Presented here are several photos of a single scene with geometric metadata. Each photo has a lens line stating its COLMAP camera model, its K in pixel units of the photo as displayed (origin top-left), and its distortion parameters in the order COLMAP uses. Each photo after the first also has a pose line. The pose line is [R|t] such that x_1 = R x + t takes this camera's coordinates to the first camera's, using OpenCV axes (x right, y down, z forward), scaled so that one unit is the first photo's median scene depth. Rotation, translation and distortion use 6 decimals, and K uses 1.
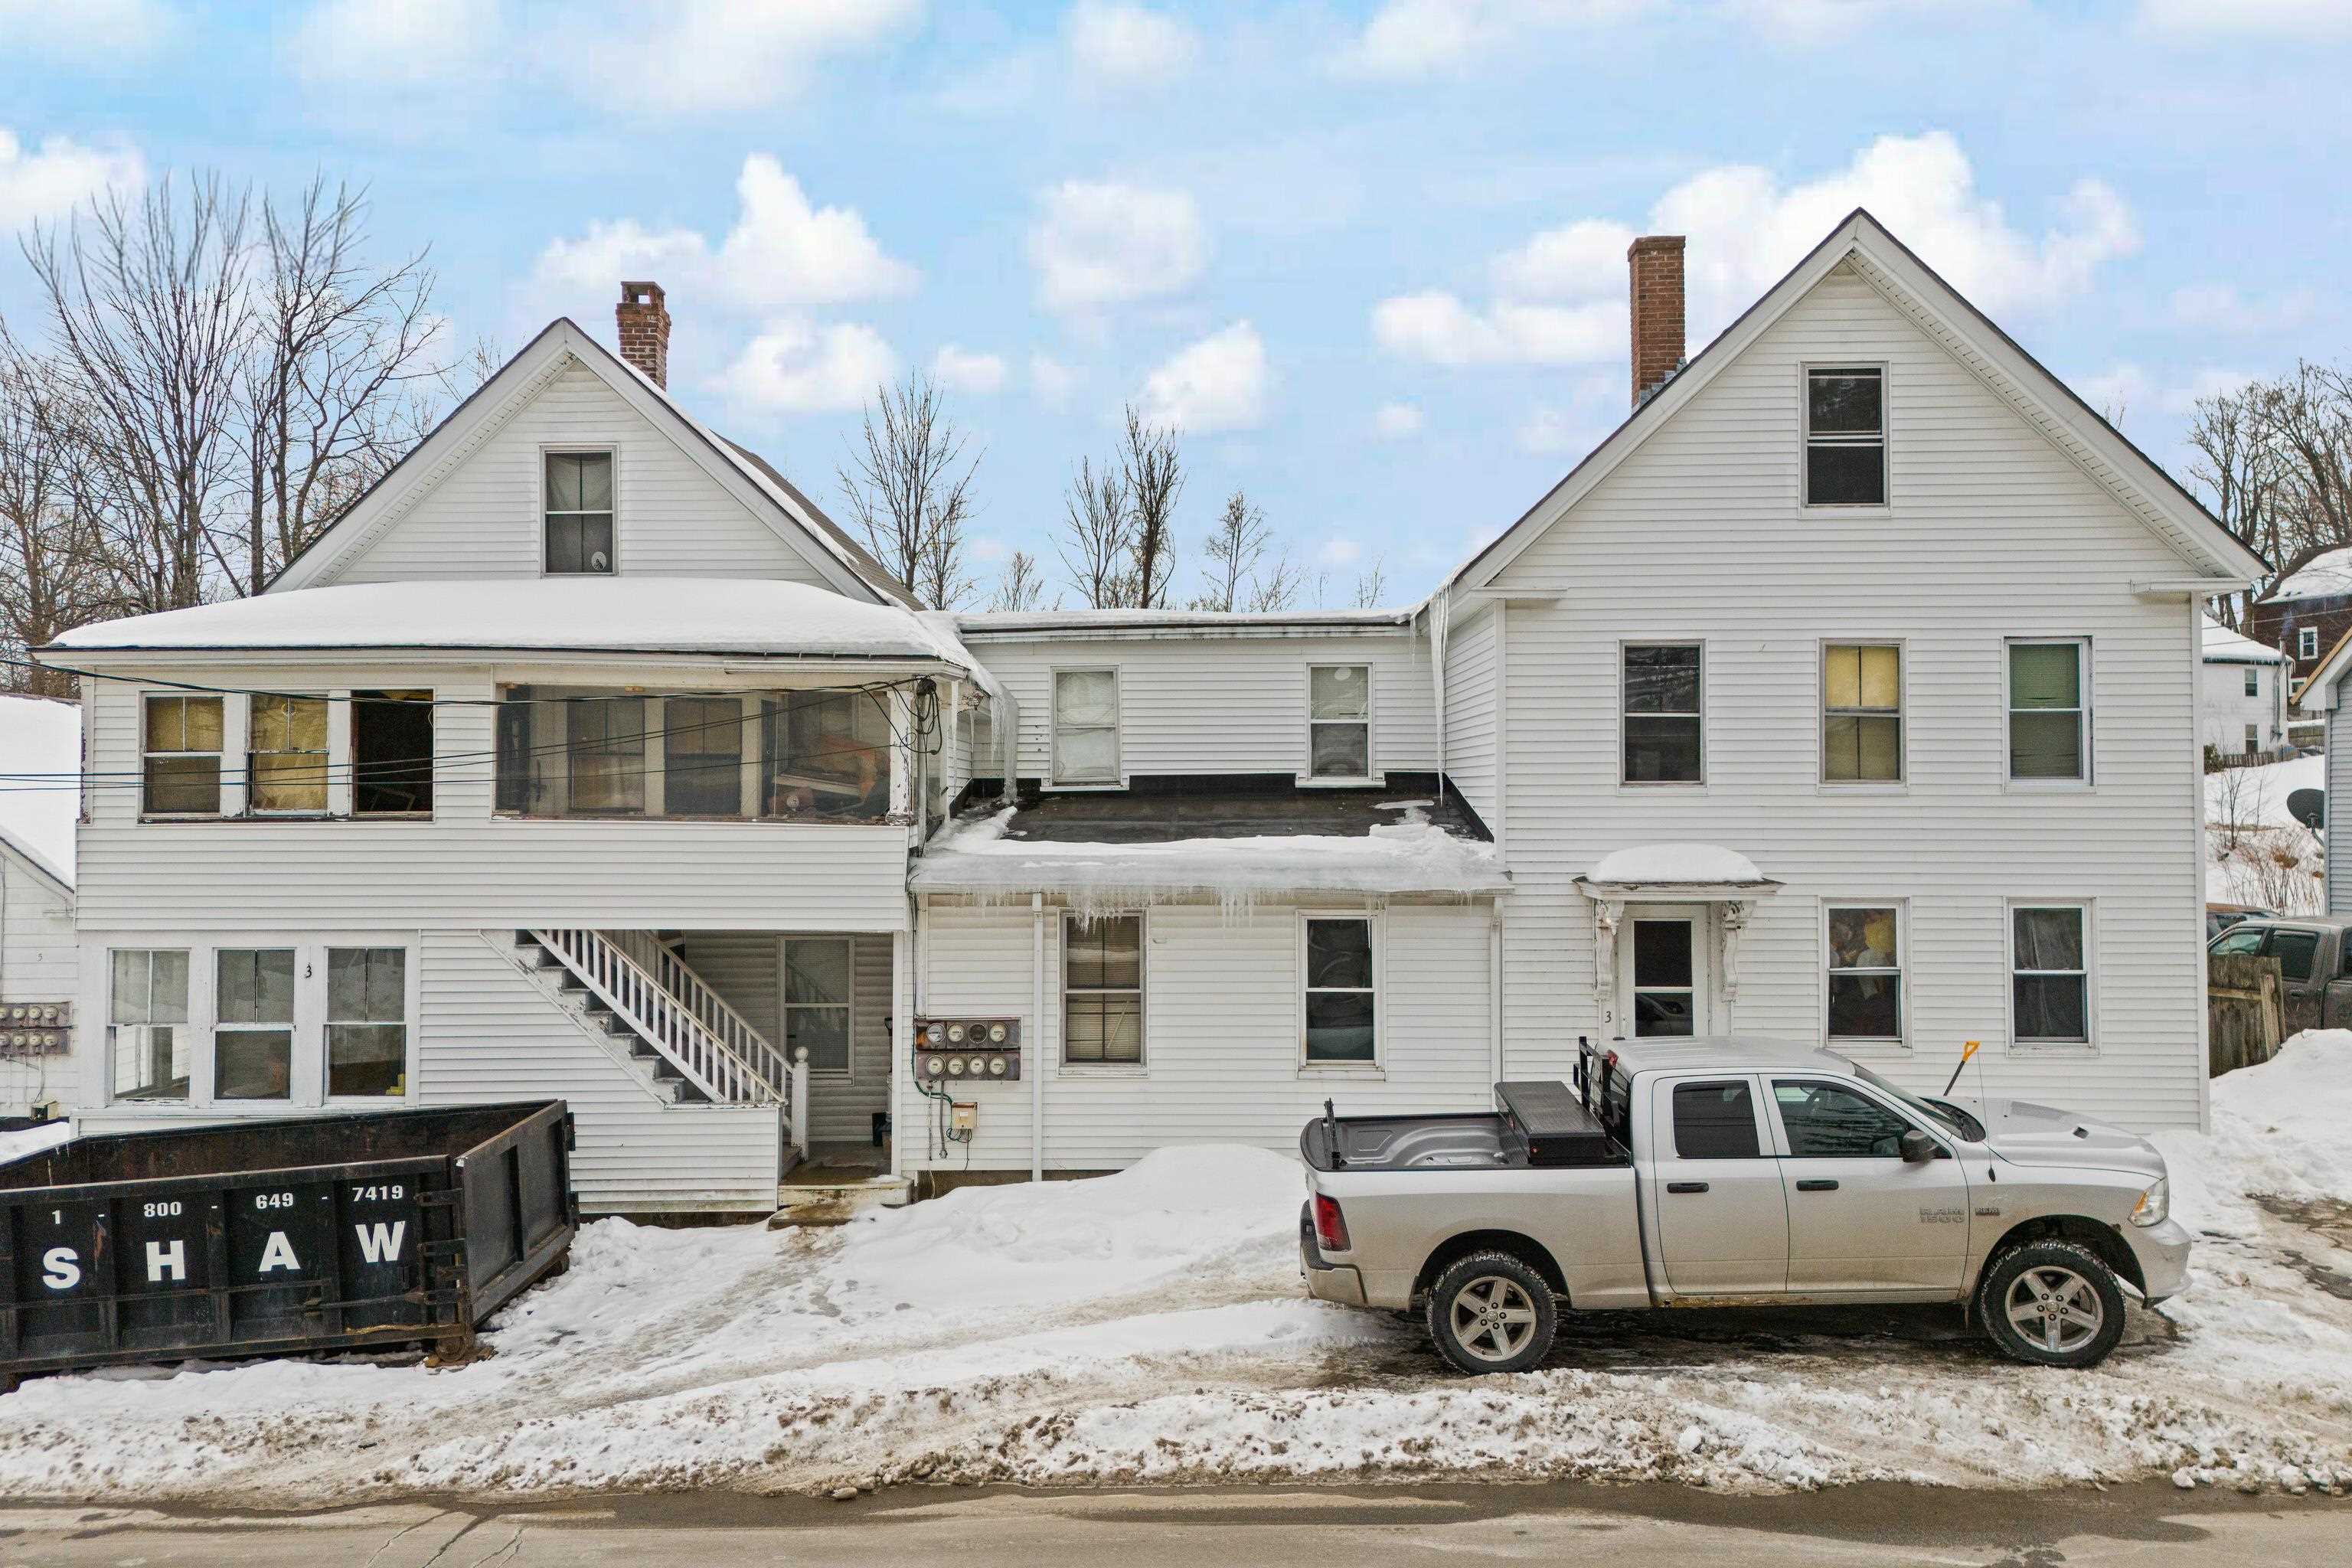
lens RADIAL K [[1735.9, 0, 1175.1], [0, 1735.9, 778.2], [0, 0, 1]] dist [0.081918, -0.075827]
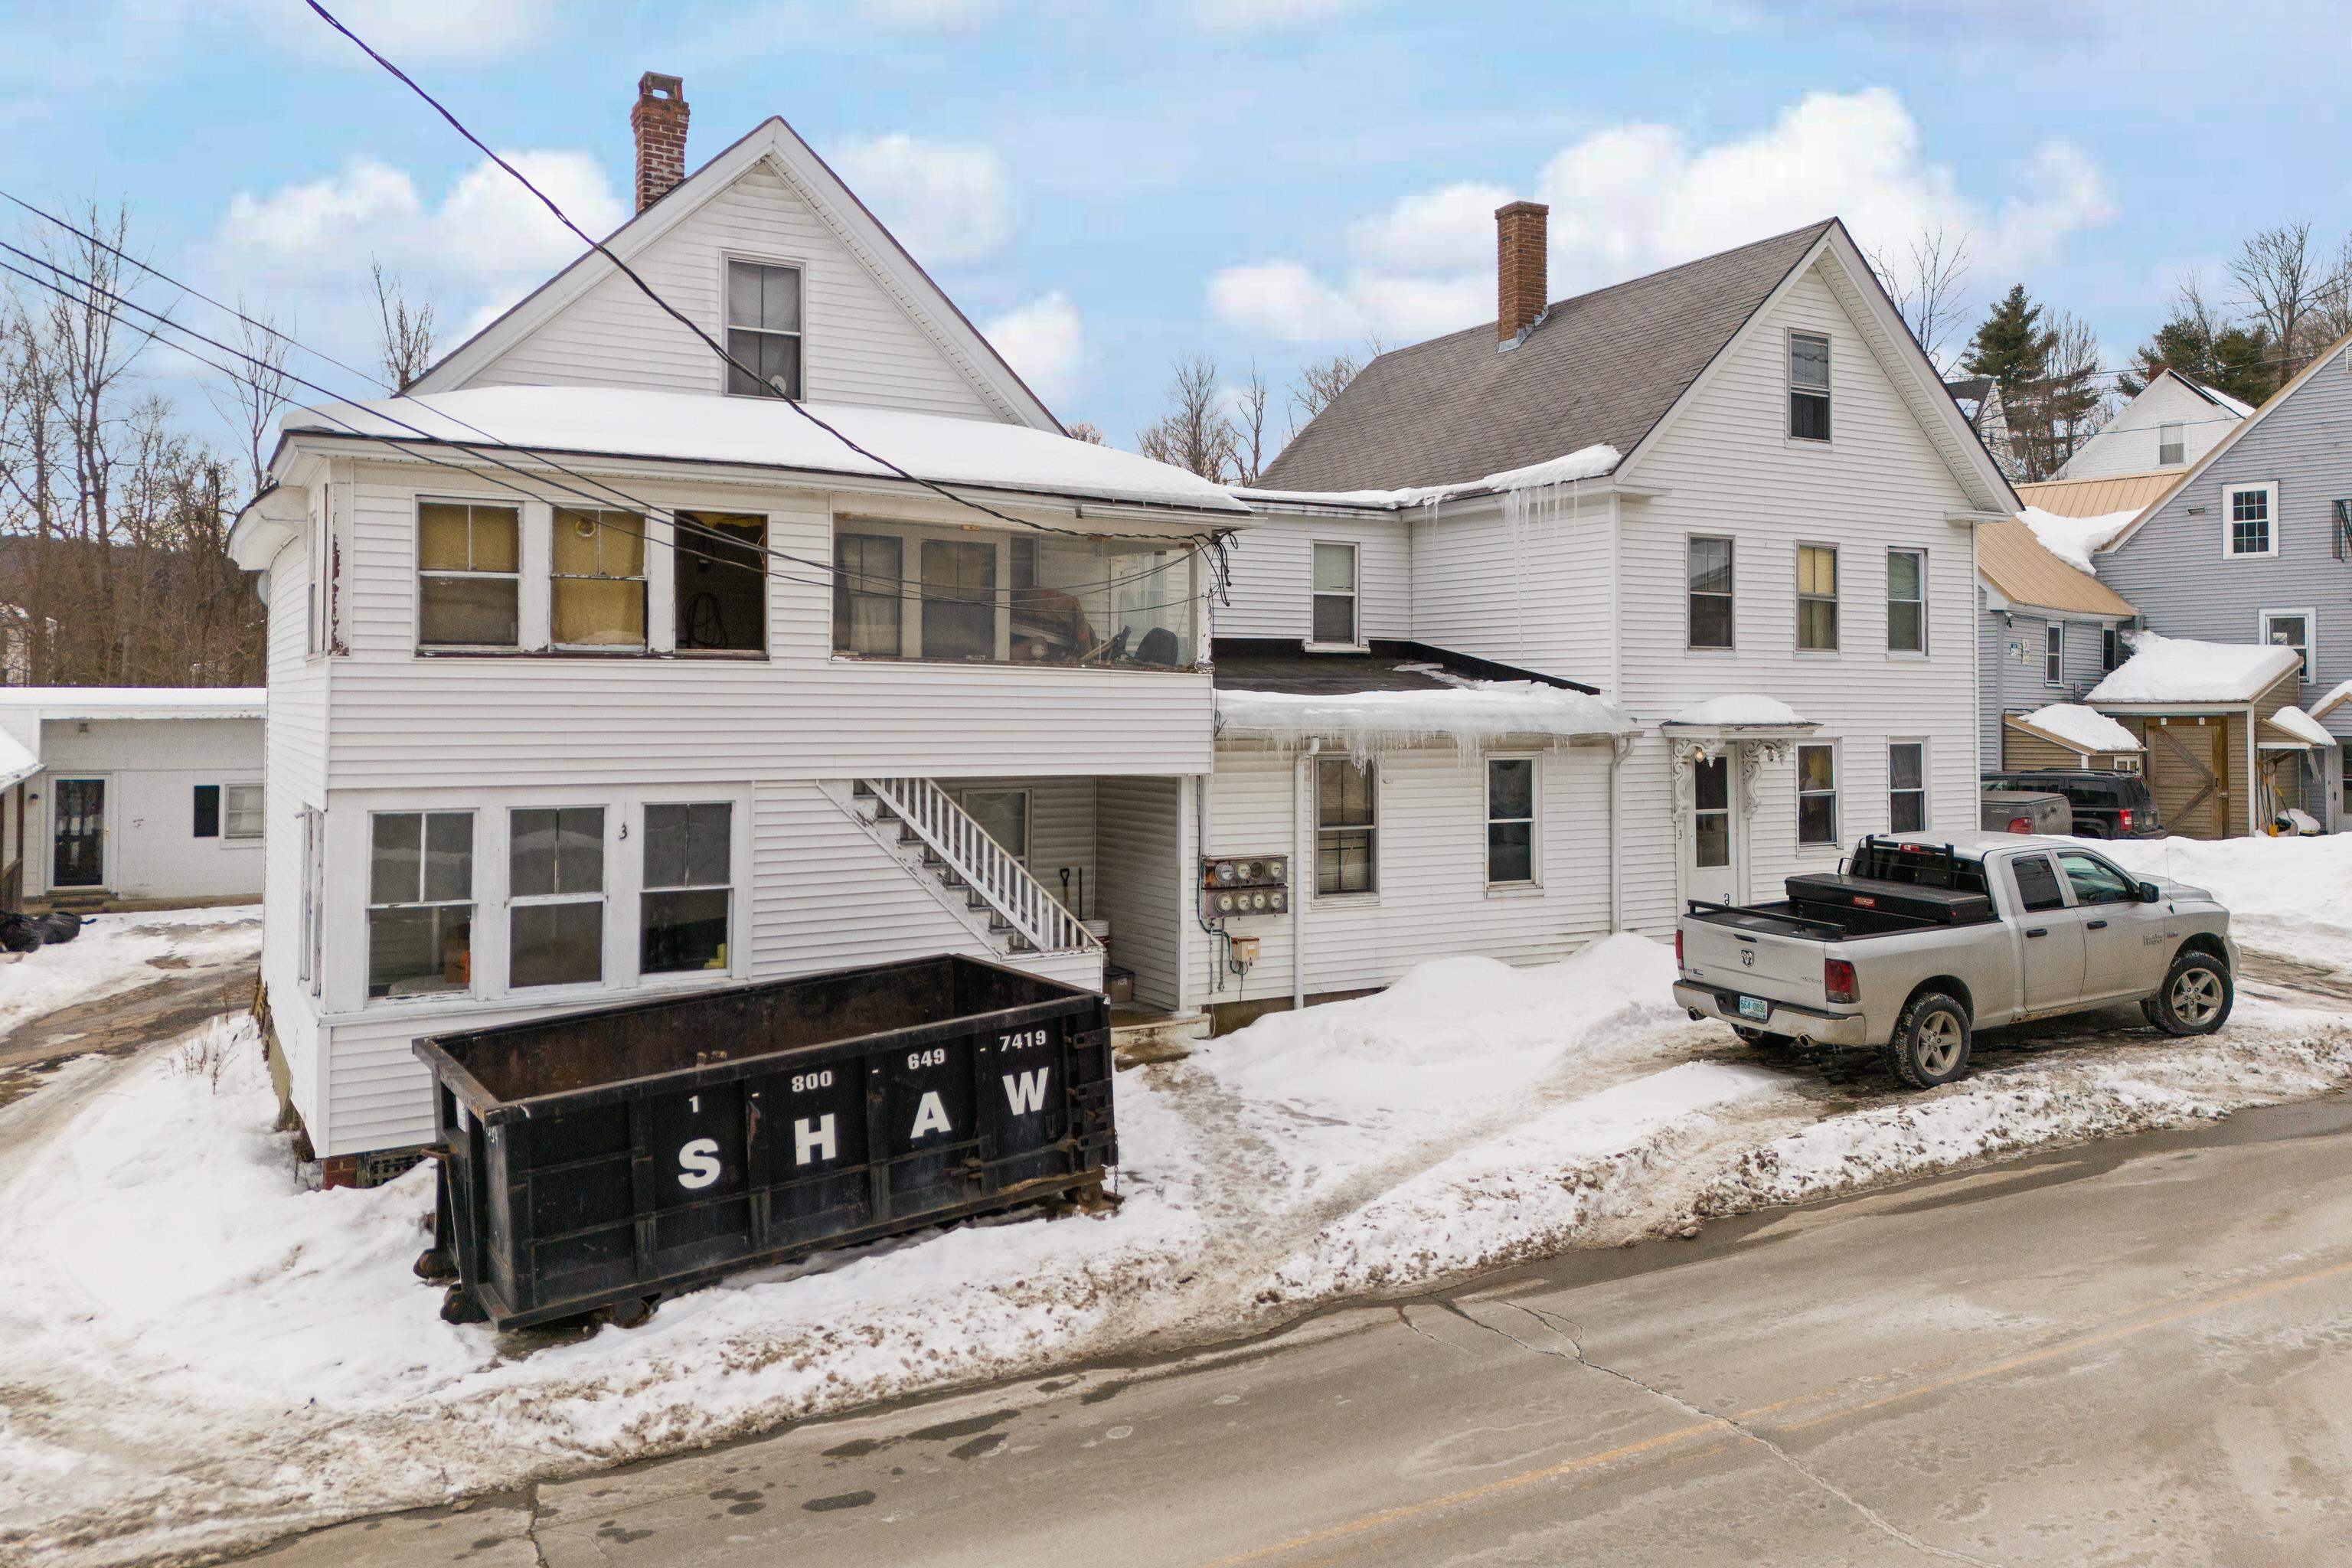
lens RADIAL K [[1735.9, 0, 1181.4], [0, 1735.9, 663.5], [0, 0, 1]] dist [0.081918, -0.075827]
pose [[0.852495, 0.016753, 0.522467, -0.707612], [-0.012150, 0.999851, -0.012235, 0.034203], [-0.522594, 0.004082, 0.852572, 0.124677]]
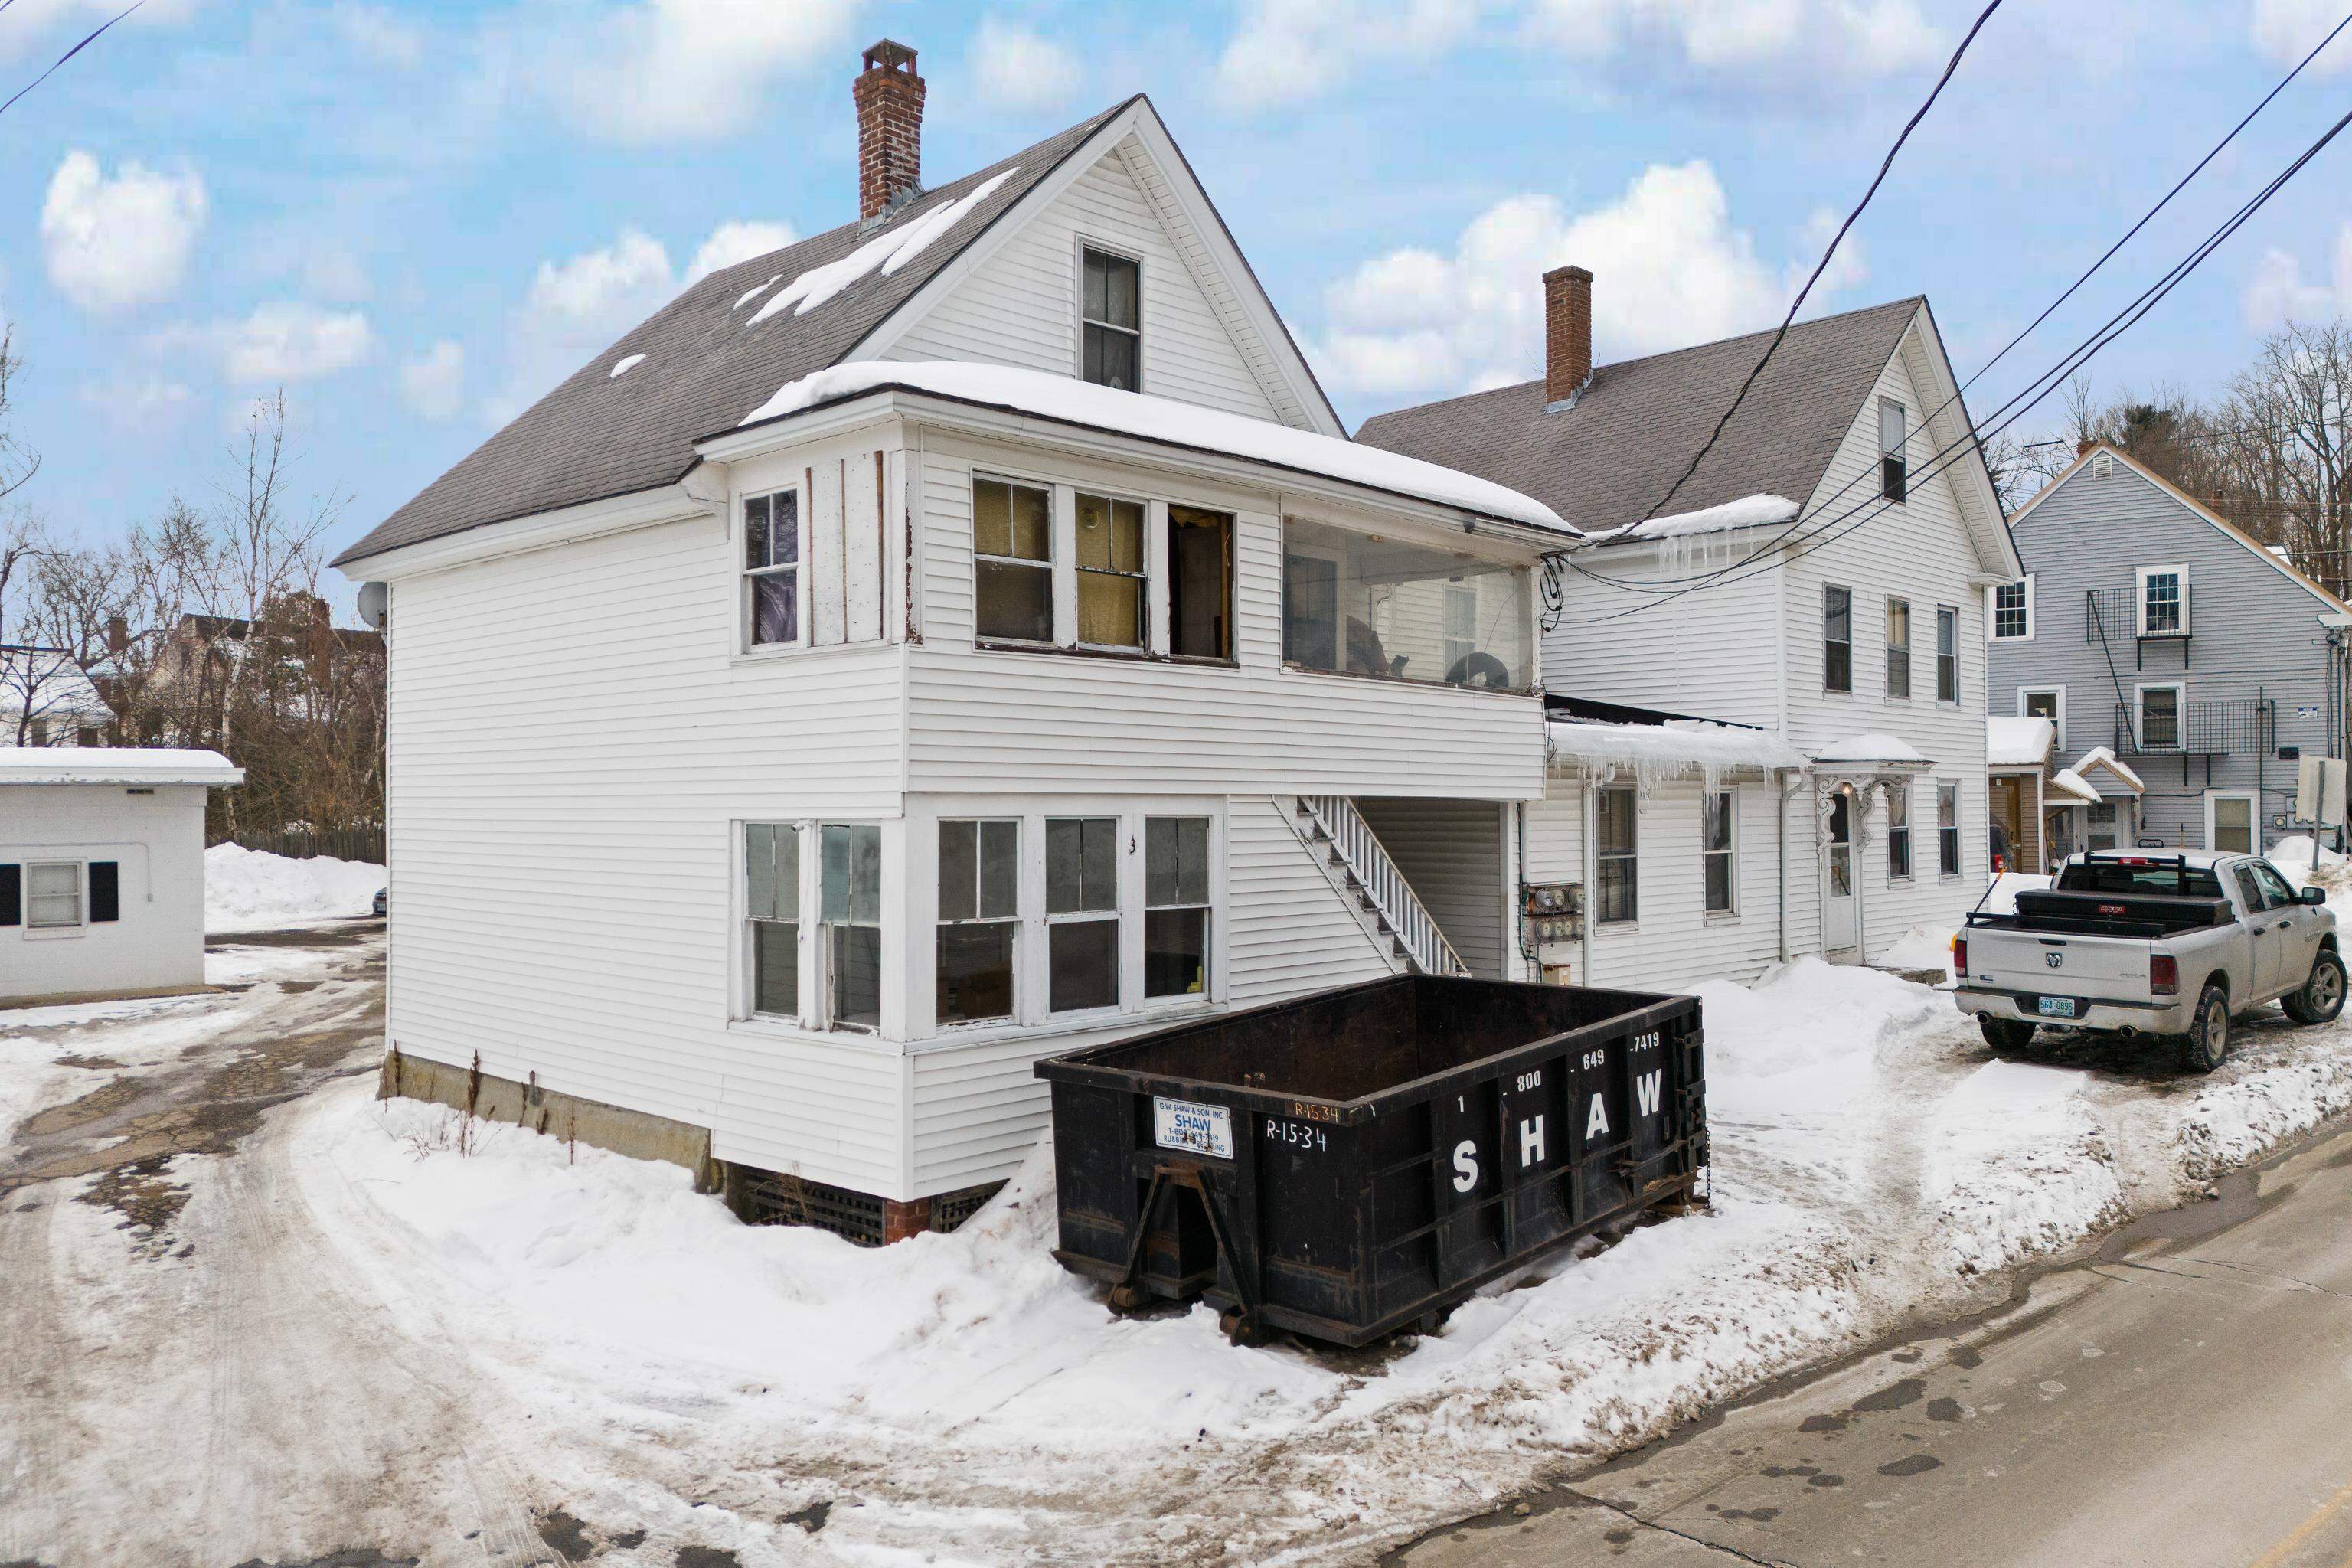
lens RADIAL K [[1735.9, 0, 1167.1], [0, 1735.9, 802.6], [0, 0, 1]] dist [0.081918, -0.075827]
pose [[0.692450, 0.001739, 0.721464, -1.052092], [-0.007456, 0.999961, 0.004745, 0.085610], [-0.721428, -0.008665, 0.692436, 0.438941]]
